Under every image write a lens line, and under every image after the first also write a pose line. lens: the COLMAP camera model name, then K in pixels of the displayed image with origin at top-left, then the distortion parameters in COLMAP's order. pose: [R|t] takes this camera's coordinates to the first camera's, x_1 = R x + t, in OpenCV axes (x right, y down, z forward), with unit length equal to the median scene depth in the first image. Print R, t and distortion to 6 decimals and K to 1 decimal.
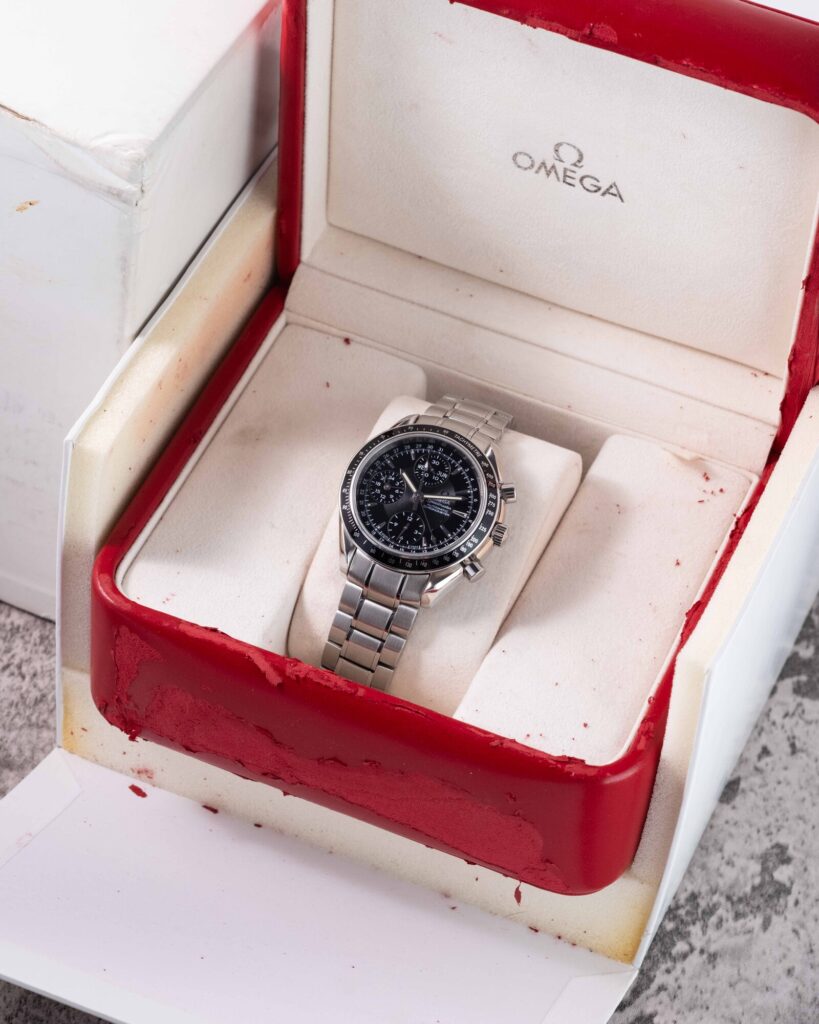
lens RADIAL K [[4160.5, 0, 410.6], [0, 4160.5, 515.9], [0, 0, 1]] dist [0.267331, 0.000000]
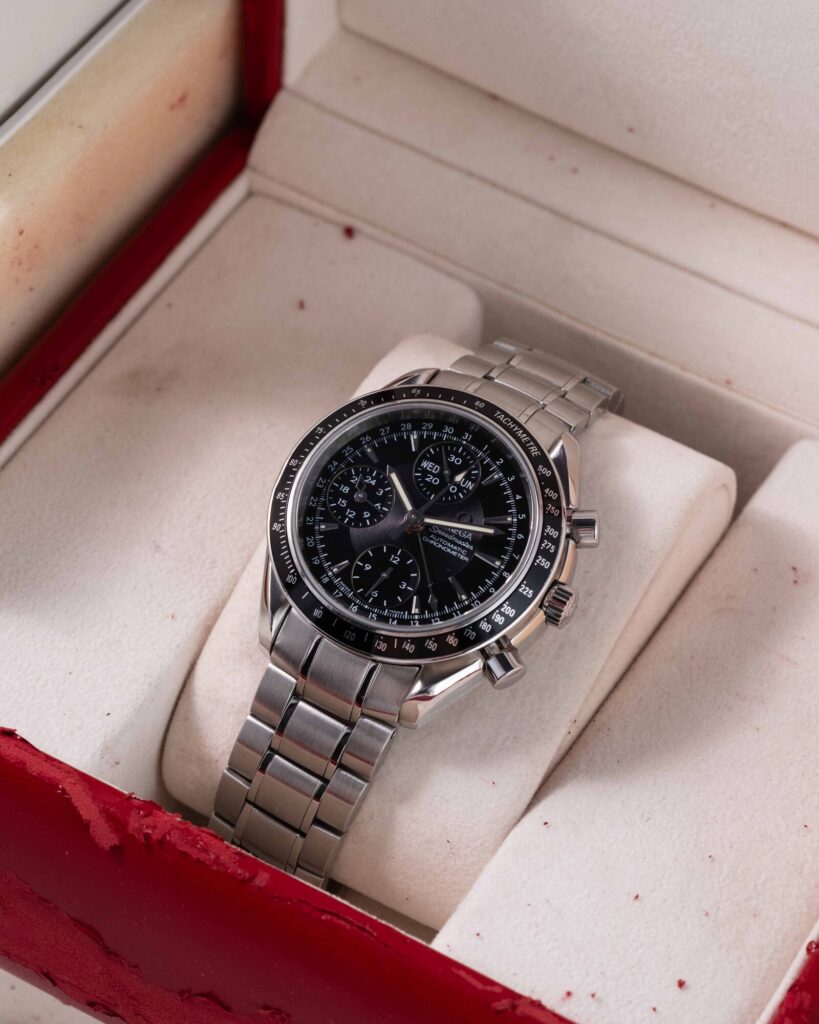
lens RADIAL K [[4160.5, 0, 406.1], [0, 4160.5, 506.5], [0, 0, 1]] dist [0.267331, 0.000000]
pose [[0.992796, 0.091772, -0.077033, 0.041138], [-0.091787, 0.995773, 0.003355, -0.007896], [0.077015, 0.003740, 0.997023, 0.456172]]
